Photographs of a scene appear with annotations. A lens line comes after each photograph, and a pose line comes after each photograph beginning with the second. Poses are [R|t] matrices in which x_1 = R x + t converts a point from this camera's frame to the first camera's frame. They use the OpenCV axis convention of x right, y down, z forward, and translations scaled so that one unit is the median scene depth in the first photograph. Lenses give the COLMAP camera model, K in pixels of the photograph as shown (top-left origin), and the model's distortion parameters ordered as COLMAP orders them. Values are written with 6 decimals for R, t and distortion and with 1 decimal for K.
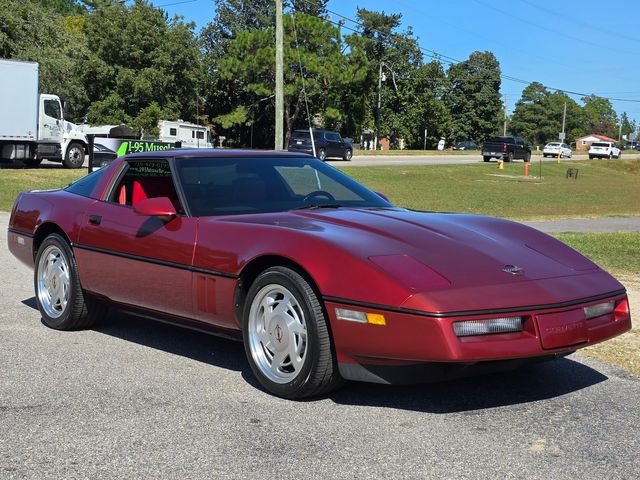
lens RADIAL K [[1039.1, 0, 348.1], [0, 1039.1, 239.7], [0, 0, 1]] dist [0.106834, -0.203784]
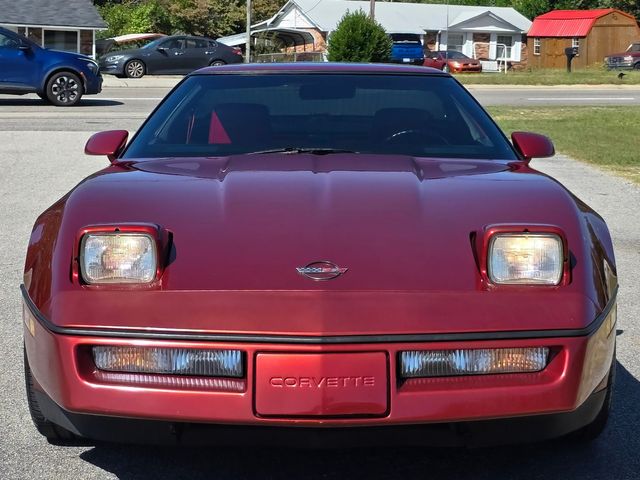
lens RADIAL K [[1422.7, 0, 320.0], [0, 1422.7, 240.0], [0, 0, 1]] dist [0.023111, 0.098231]
pose [[0.768428, 0.069127, -0.636192, 0.125882], [-0.052724, 0.997608, 0.044714, -0.004145], [0.637761, -0.000817, 0.770234, 0.081515]]
